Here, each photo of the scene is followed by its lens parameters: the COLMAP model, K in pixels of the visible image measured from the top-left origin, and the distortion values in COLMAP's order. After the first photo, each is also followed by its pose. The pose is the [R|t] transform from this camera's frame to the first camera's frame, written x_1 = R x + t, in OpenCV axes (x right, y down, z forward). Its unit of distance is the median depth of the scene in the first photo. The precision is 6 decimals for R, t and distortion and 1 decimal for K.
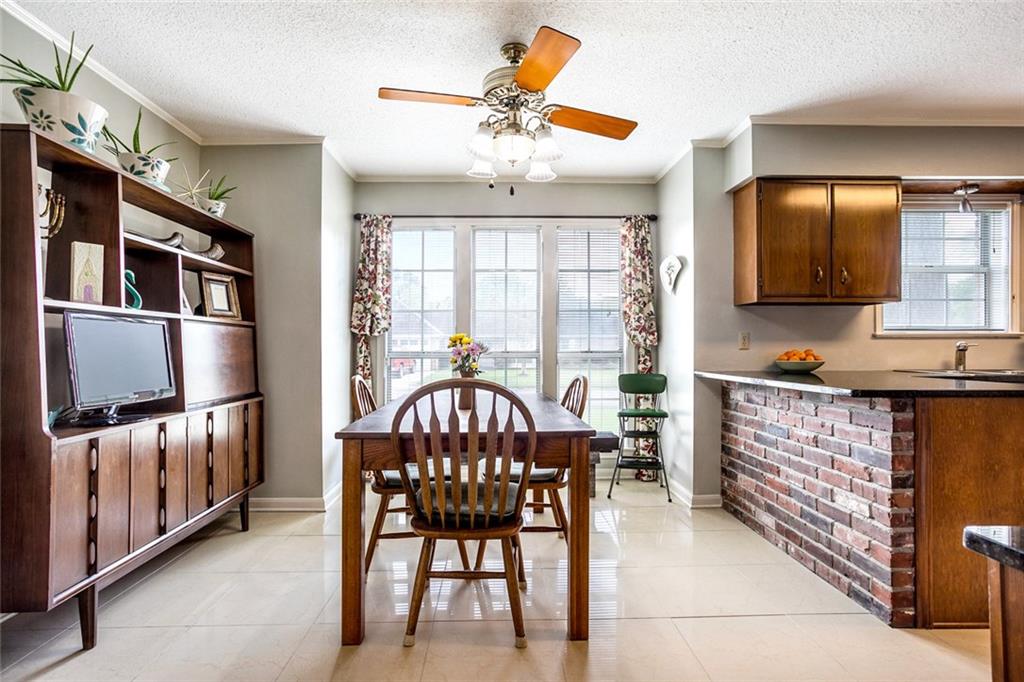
lens RADIAL K [[491.8, 0, 509.2], [0, 491.8, 347.3], [0, 0, 1]] dist [0.004278, 0.003847]
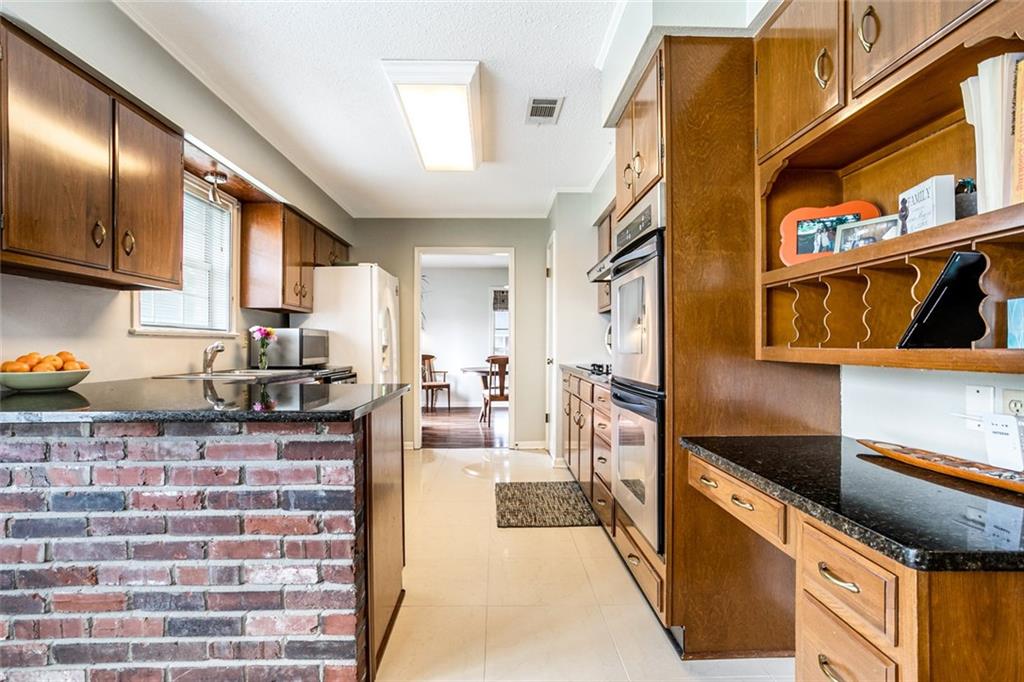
lens RADIAL K [[491.8, 0, 506.5], [0, 491.8, 354.4], [0, 0, 1]] dist [0.004278, 0.003847]
pose [[0.012352, -0.010493, 0.999869, 0.005038], [-0.005881, 0.999927, 0.010566, -0.002184], [-0.999906, -0.006011, 0.012289, 0.587756]]
